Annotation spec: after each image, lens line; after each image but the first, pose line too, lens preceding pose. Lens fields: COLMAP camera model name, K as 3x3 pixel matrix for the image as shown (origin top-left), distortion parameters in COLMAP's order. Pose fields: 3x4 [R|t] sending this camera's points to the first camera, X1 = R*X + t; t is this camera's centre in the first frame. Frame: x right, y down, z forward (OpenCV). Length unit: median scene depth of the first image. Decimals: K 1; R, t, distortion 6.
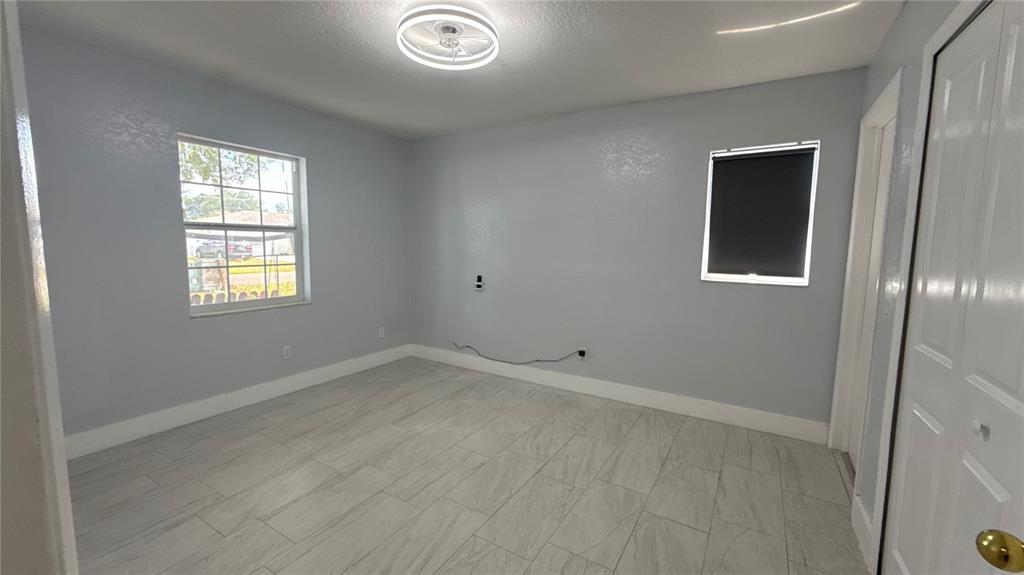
lens RADIAL K [[409.9, 0, 506.8], [0, 409.9, 287.1], [0, 0, 1]] dist [-0.000469, 0.000089]
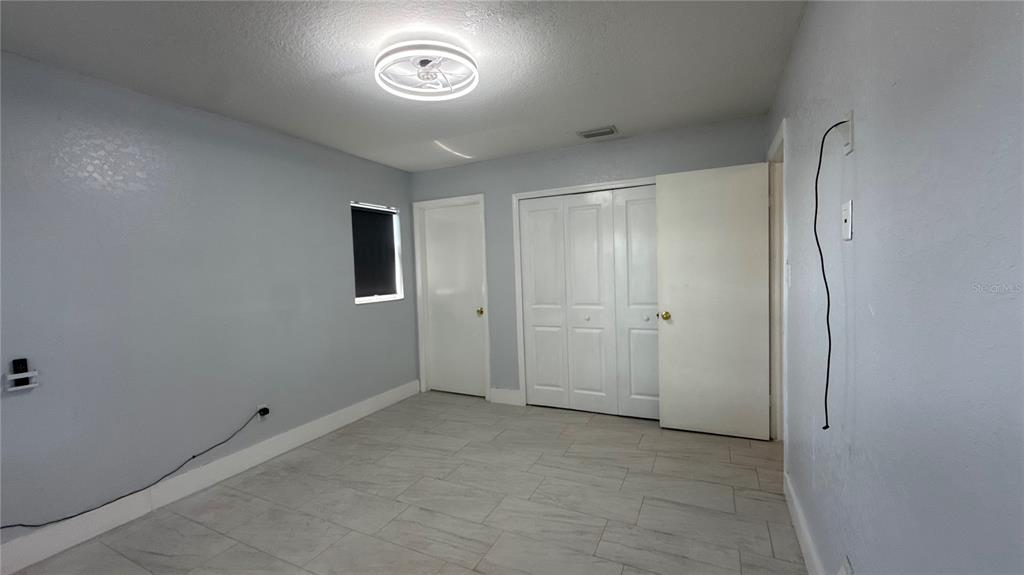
lens RADIAL K [[409.9, 0, 515.6], [0, 409.9, 284.6], [0, 0, 1]] dist [-0.000469, 0.000089]
pose [[-0.106248, -0.051368, 0.993012, -0.815700], [0.131036, 0.989232, 0.065193, -0.094872], [-0.985668, 0.137046, -0.098373, 0.662834]]
